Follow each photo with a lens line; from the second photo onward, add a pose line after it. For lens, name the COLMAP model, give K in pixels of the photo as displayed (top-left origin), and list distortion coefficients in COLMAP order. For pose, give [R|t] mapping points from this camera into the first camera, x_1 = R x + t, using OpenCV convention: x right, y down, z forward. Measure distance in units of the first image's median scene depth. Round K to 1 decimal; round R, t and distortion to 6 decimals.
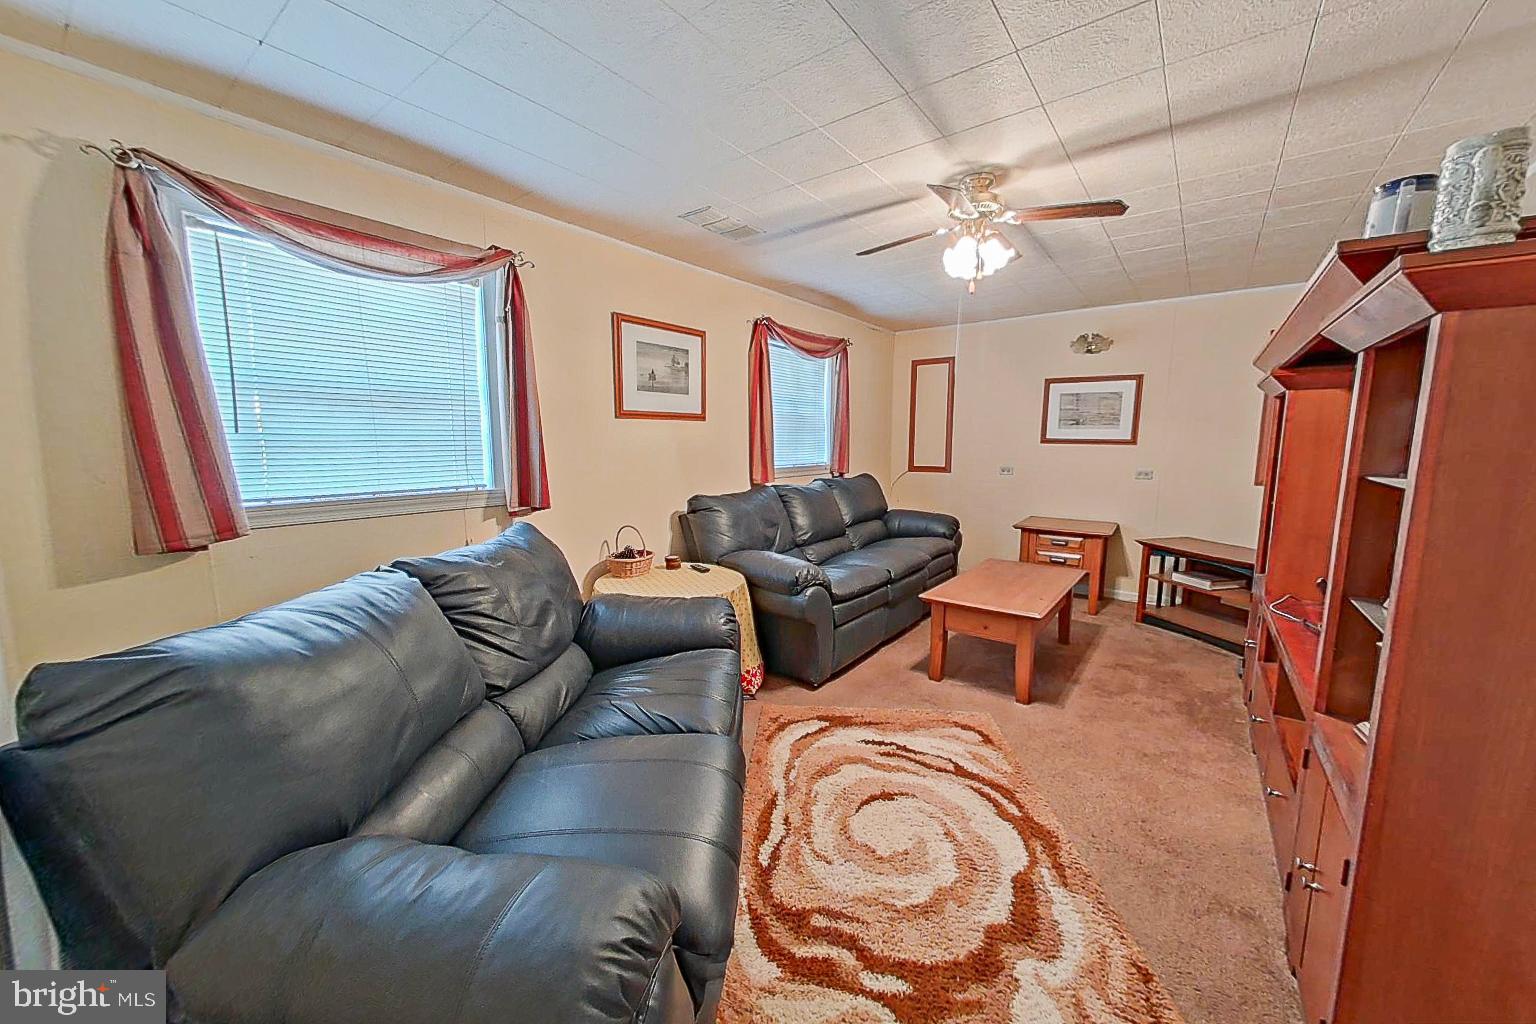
lens RADIAL K [[576.0, 0, 773.9], [0, 576.0, 515.9], [0, 0, 1]] dist [0.001501, 0.000276]
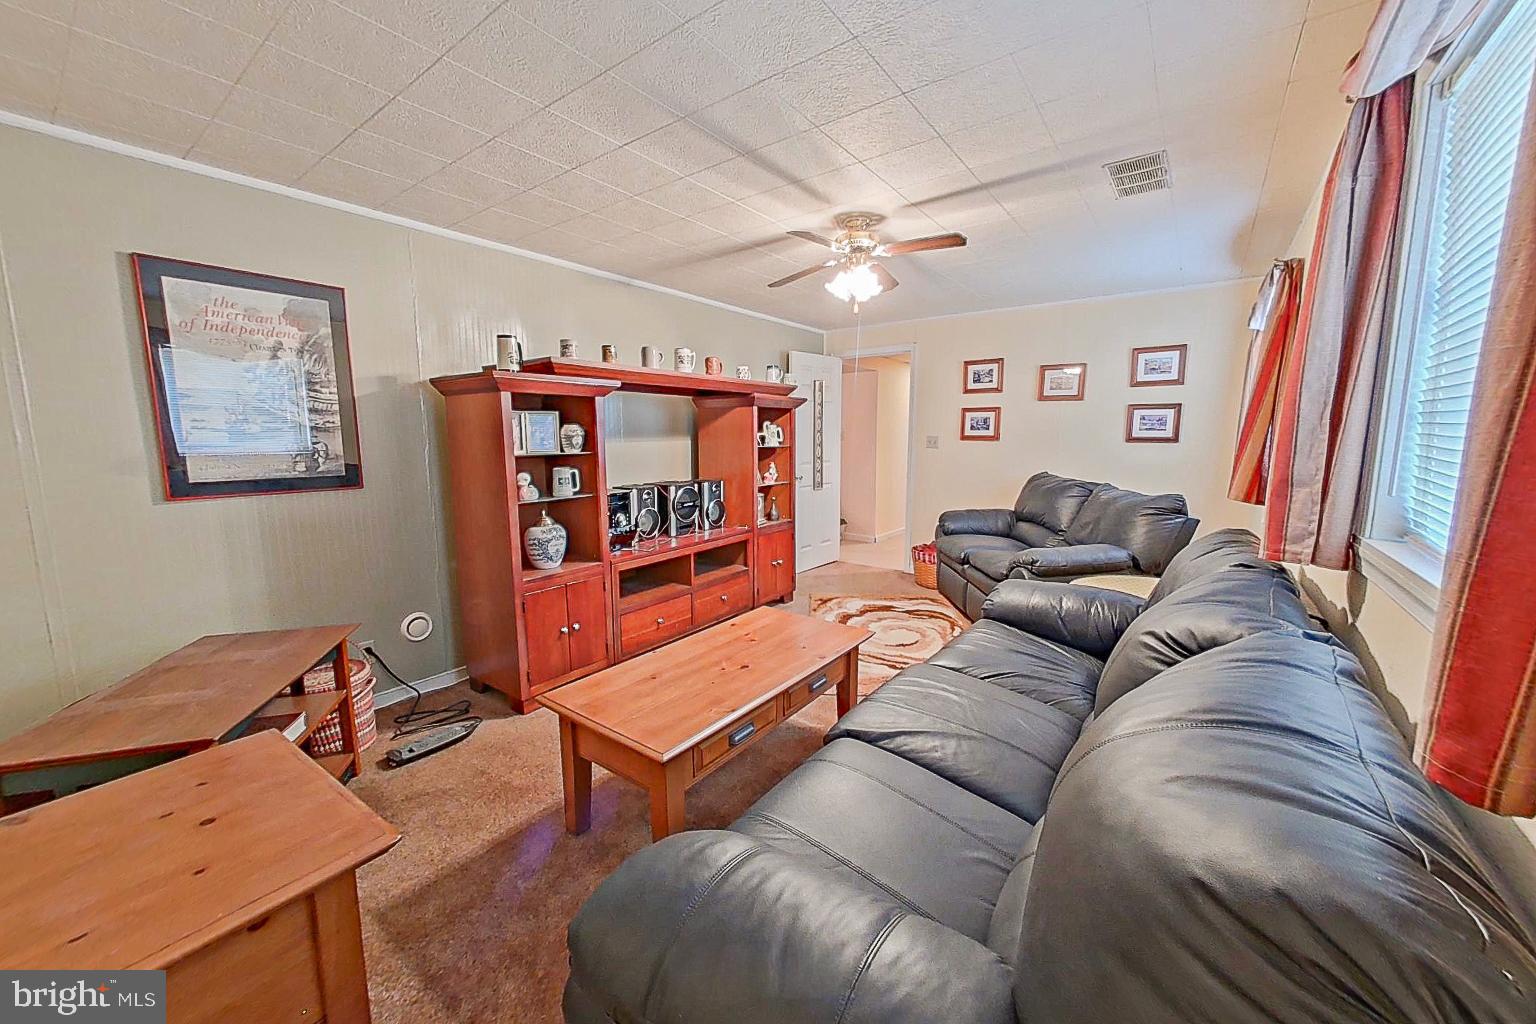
lens RADIAL K [[576.0, 0, 759.8], [0, 576.0, 513.9], [0, 0, 1]] dist [0.001501, 0.000276]
pose [[-0.999933, 0.006050, 0.009892, 0.759620], [0.008450, 0.964373, 0.264412, -0.428584], [-0.007940, 0.264478, -0.964359, 3.231979]]
